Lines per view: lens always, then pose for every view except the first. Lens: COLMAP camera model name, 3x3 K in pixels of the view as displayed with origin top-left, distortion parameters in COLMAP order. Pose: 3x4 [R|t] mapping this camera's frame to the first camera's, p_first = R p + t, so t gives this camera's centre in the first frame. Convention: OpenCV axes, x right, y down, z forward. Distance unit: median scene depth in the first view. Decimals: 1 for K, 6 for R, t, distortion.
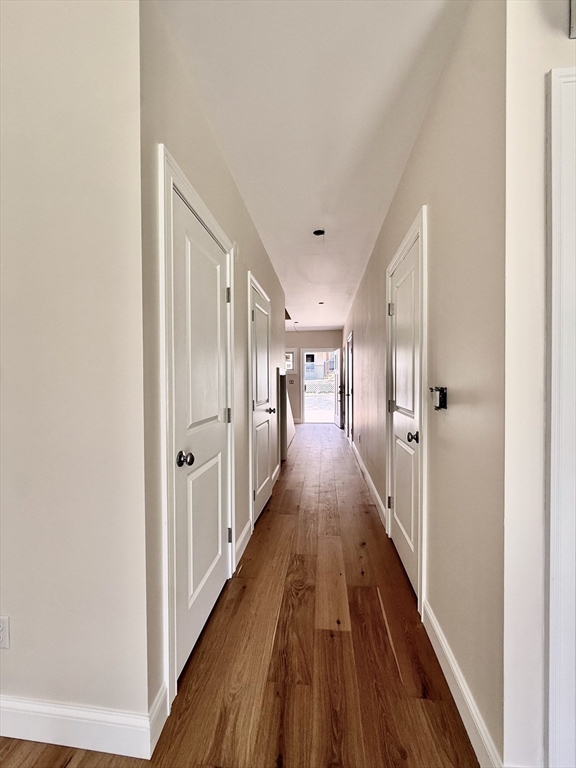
lens RADIAL K [[305.6, 0, 288.0], [0, 305.6, 384.0], [0, 0, 1]] dist [0.000296, -0.000005]
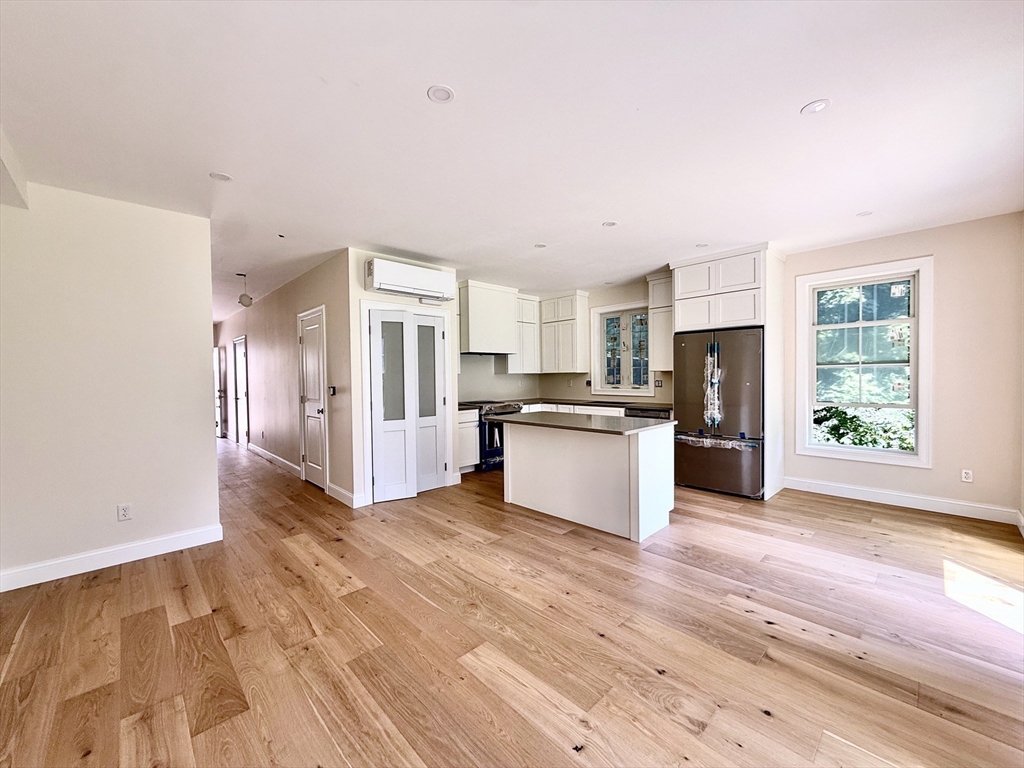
lens RADIAL K [[407.4, 0, 512.0], [0, 407.4, 384.0], [0, 0, 1]] dist [0.000296, -0.000005]
pose [[0.637025, -0.020605, 0.770568, -0.905680], [0.021141, 0.999734, 0.009257, -0.008851], [-0.770553, 0.010394, 0.637291, -1.797976]]
